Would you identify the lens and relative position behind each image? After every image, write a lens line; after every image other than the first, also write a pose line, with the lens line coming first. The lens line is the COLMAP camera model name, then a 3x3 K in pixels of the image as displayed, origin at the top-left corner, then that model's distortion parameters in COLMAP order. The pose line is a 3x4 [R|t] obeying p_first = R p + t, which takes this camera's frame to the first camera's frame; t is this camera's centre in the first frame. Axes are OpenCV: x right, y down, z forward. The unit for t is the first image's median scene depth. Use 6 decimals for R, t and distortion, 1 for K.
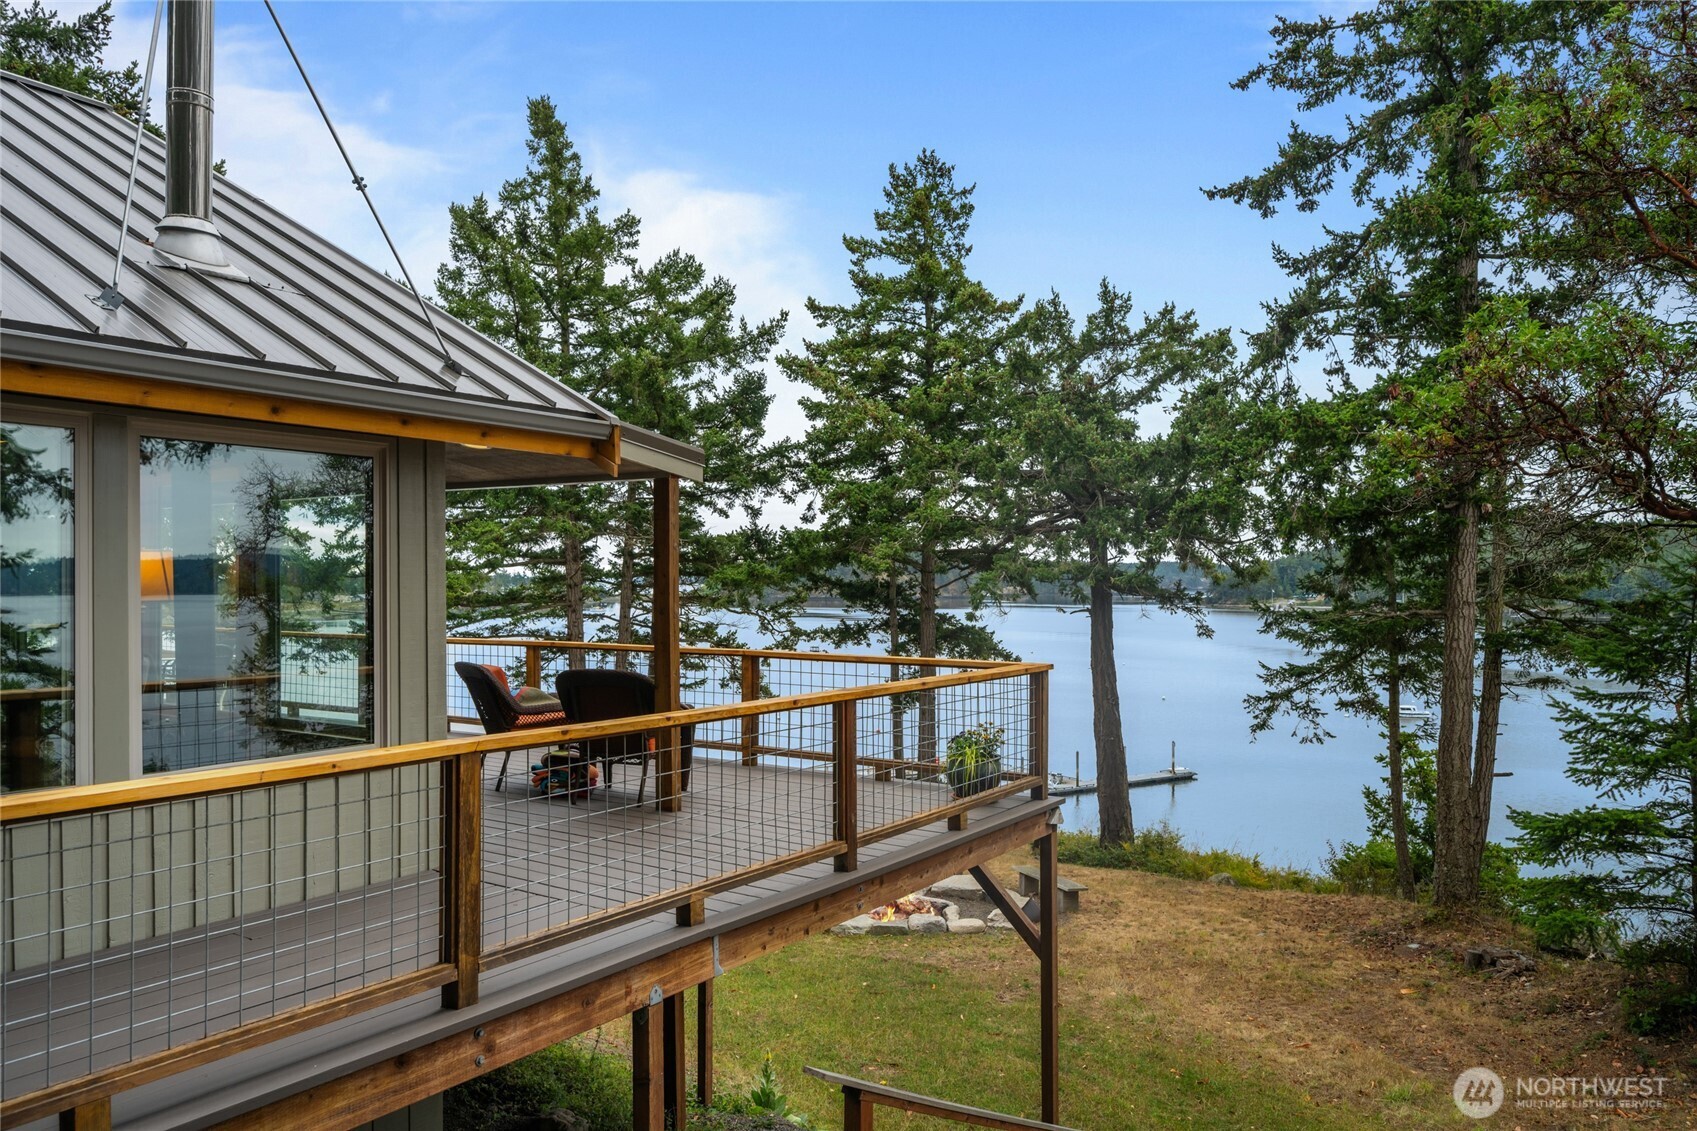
lens RADIAL K [[1188.4, 0, 822.8], [0, 1188.4, 589.5], [0, 0, 1]] dist [0.004983, -0.006104]
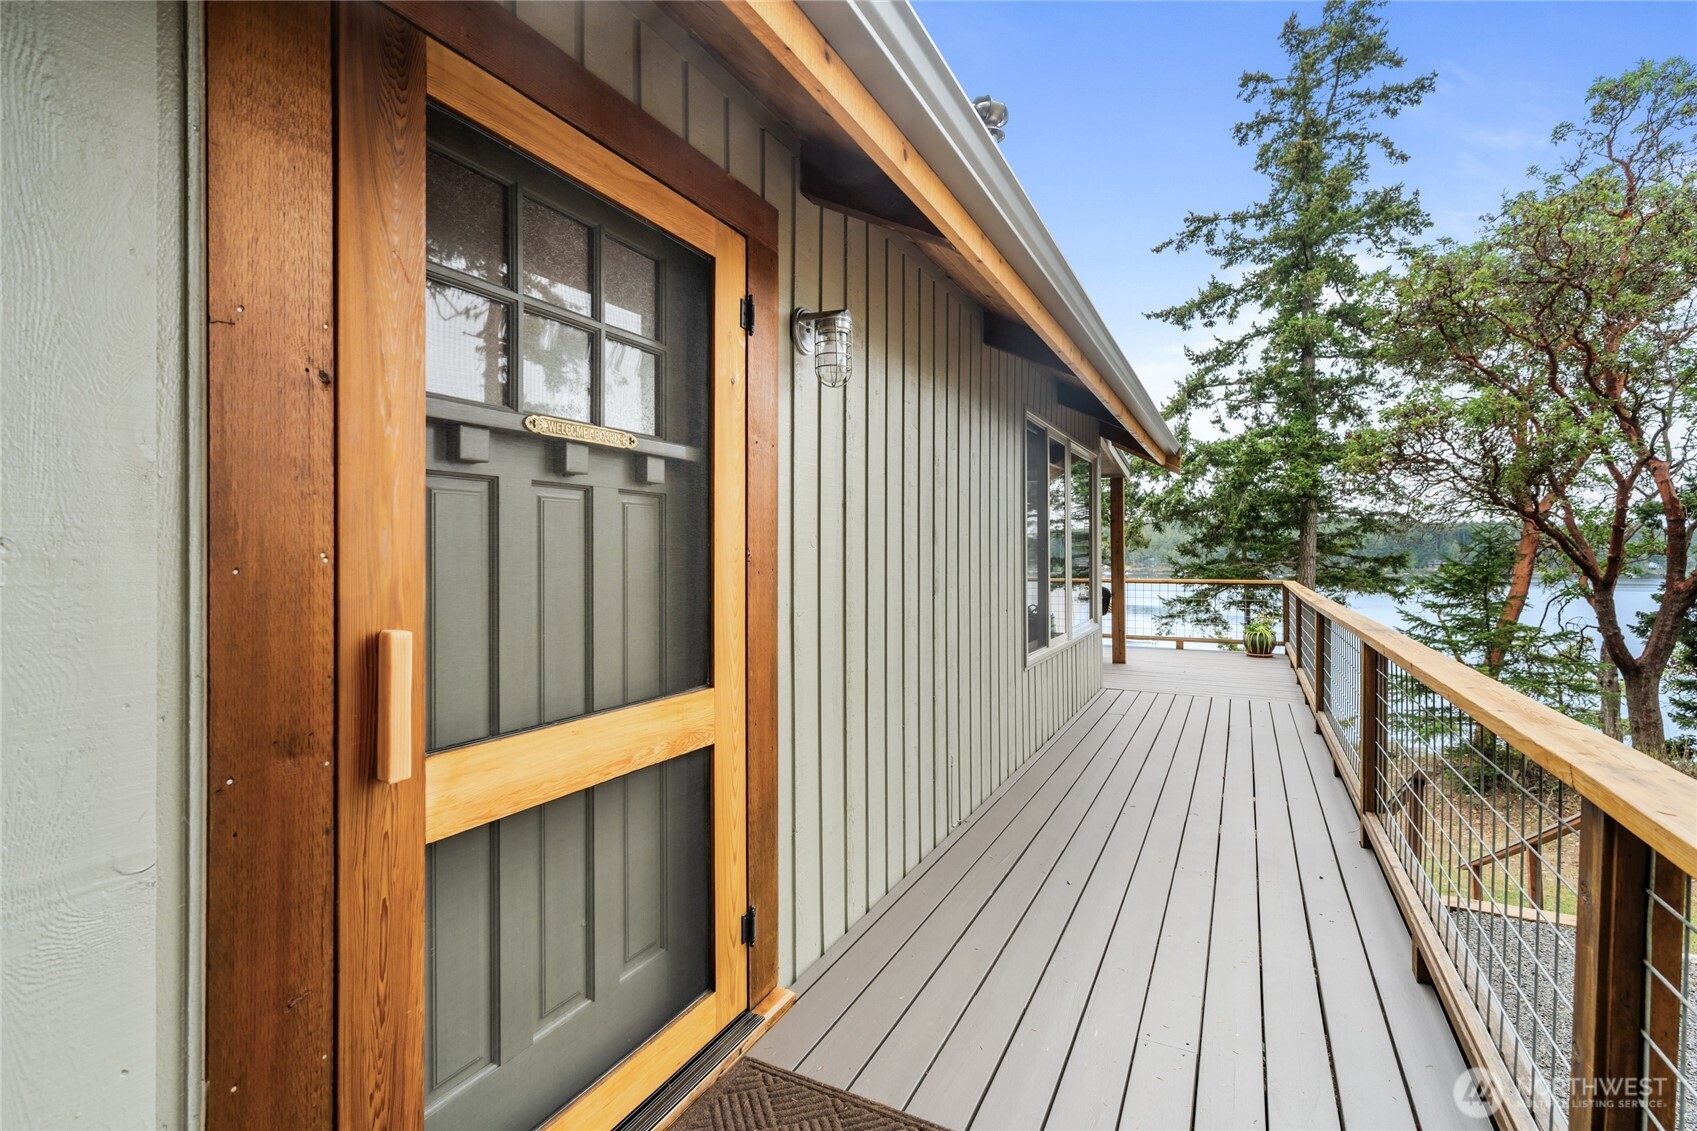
lens RADIAL K [[771.9, 0, 834.8], [0, 771.9, 564.3], [0, 0, 1]] dist [-0.001992, -0.000089]
pose [[0.994527, -0.006335, 0.104284, -0.173904], [0.005730, 0.999965, 0.006096, 0.007269], [-0.104319, -0.005465, 0.994529, -0.029046]]
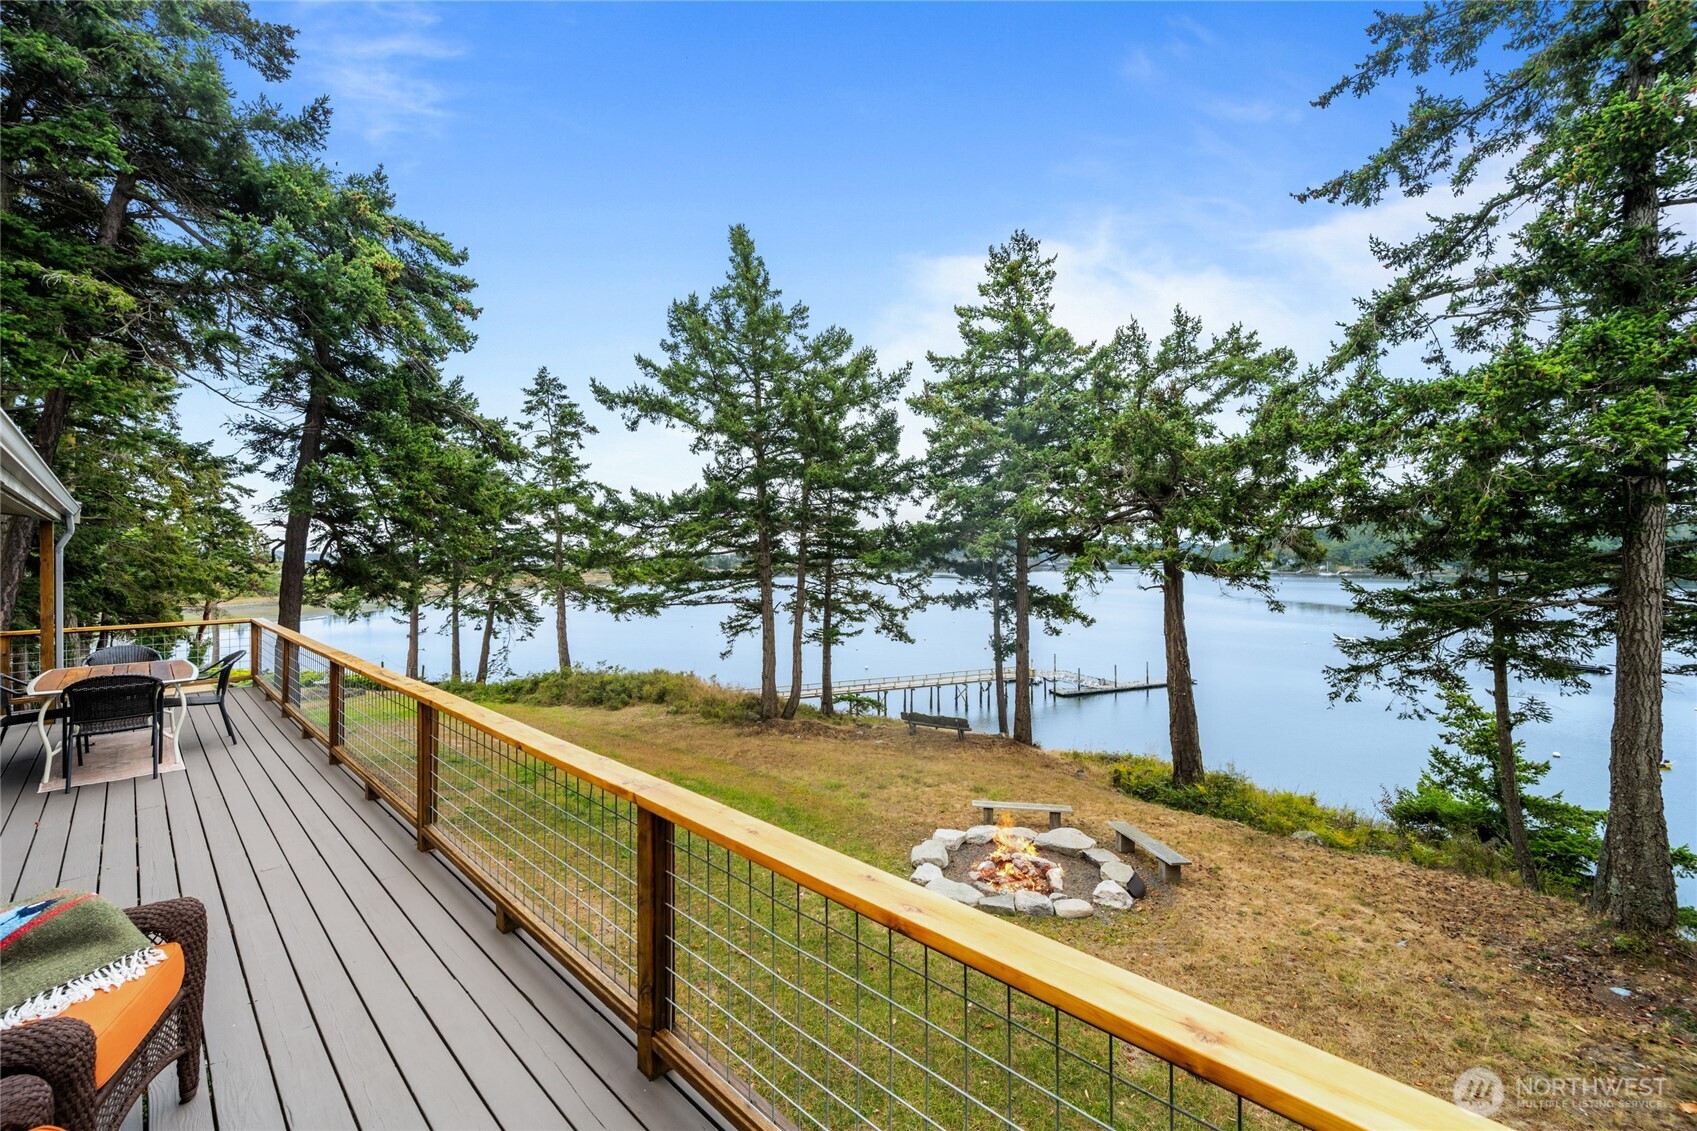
lens RADIAL K [[686.7, 0, 831.7], [0, 686.7, 558.3], [0, 0, 1]] dist [-0.001971, 0.000379]
pose [[0.985055, -0.009188, -0.171995, 0.013648], [0.008198, 0.999945, -0.006466, -0.009247], [0.172045, 0.004959, 0.985077, 0.252008]]
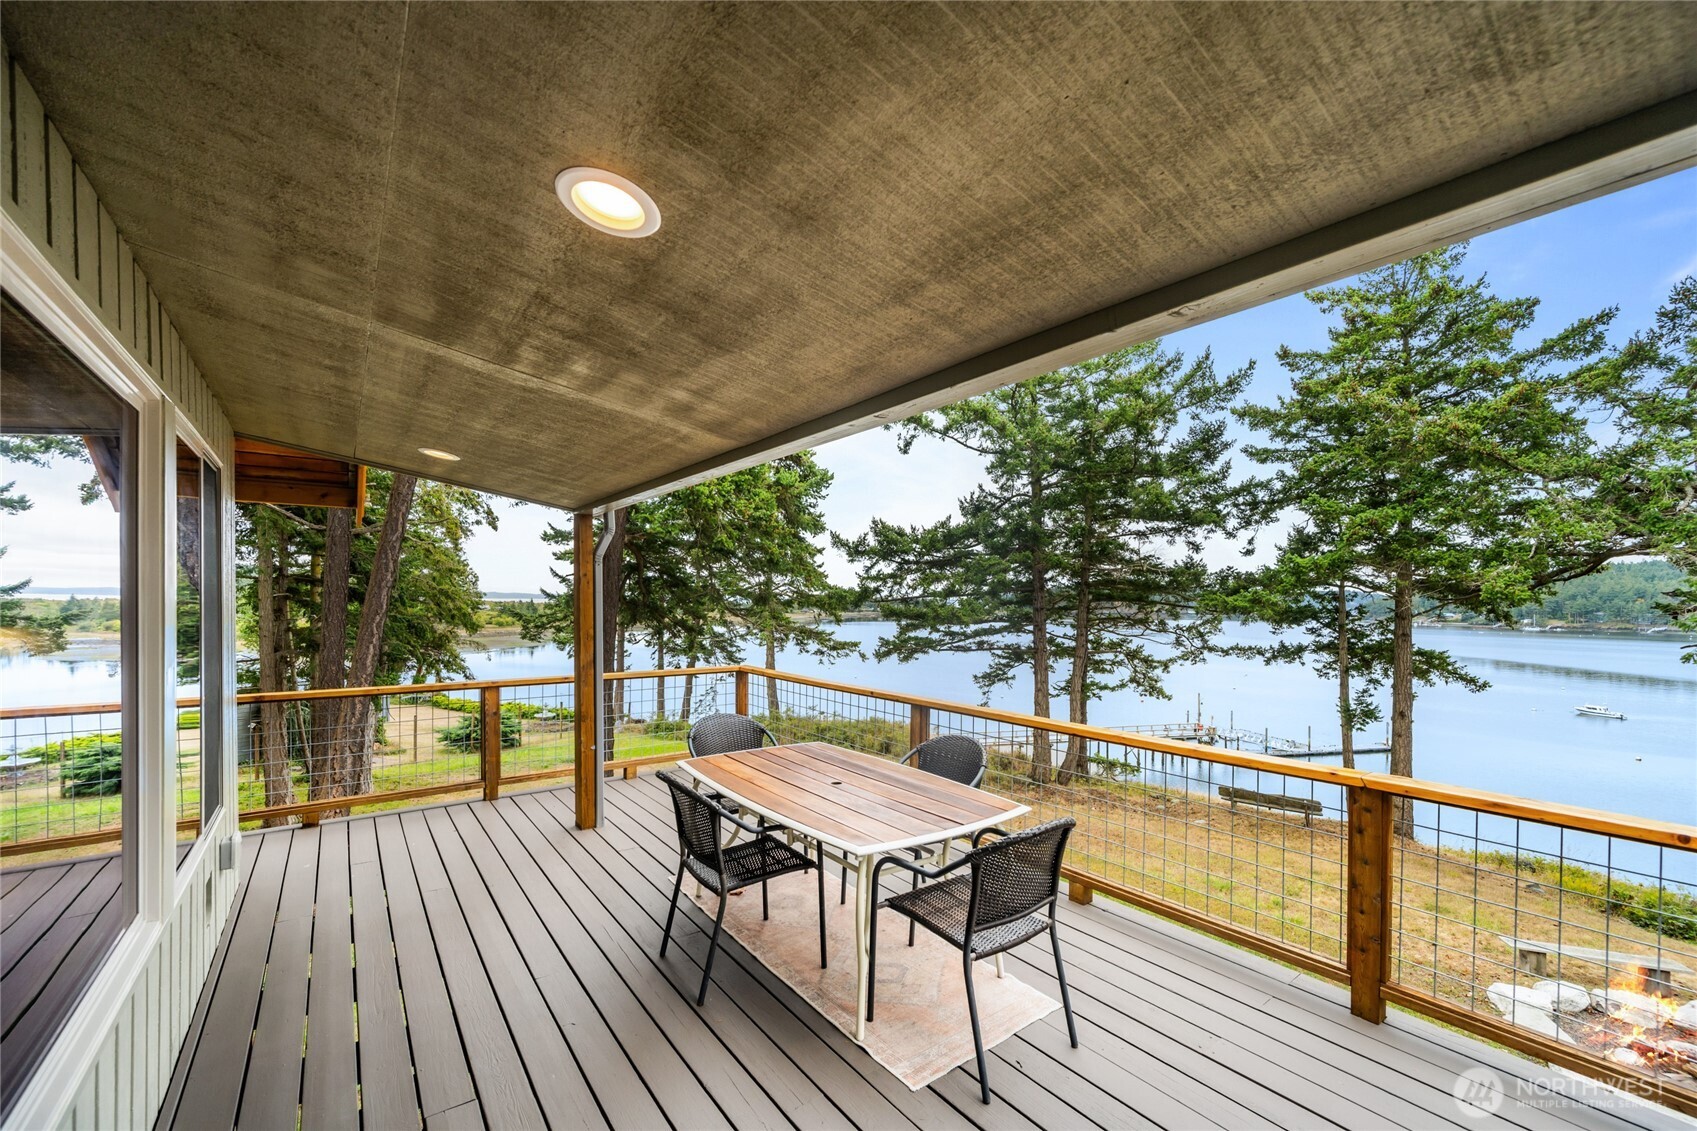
lens RADIAL K [[686.7, 0, 849.5], [0, 686.7, 606.3], [0, 0, 1]] dist [-0.001971, 0.000379]
pose [[0.943788, 0.005839, -0.330499, -0.198167], [-0.006507, 0.999978, -0.000913, -0.005326], [0.330487, 0.003012, 0.943806, 0.319434]]
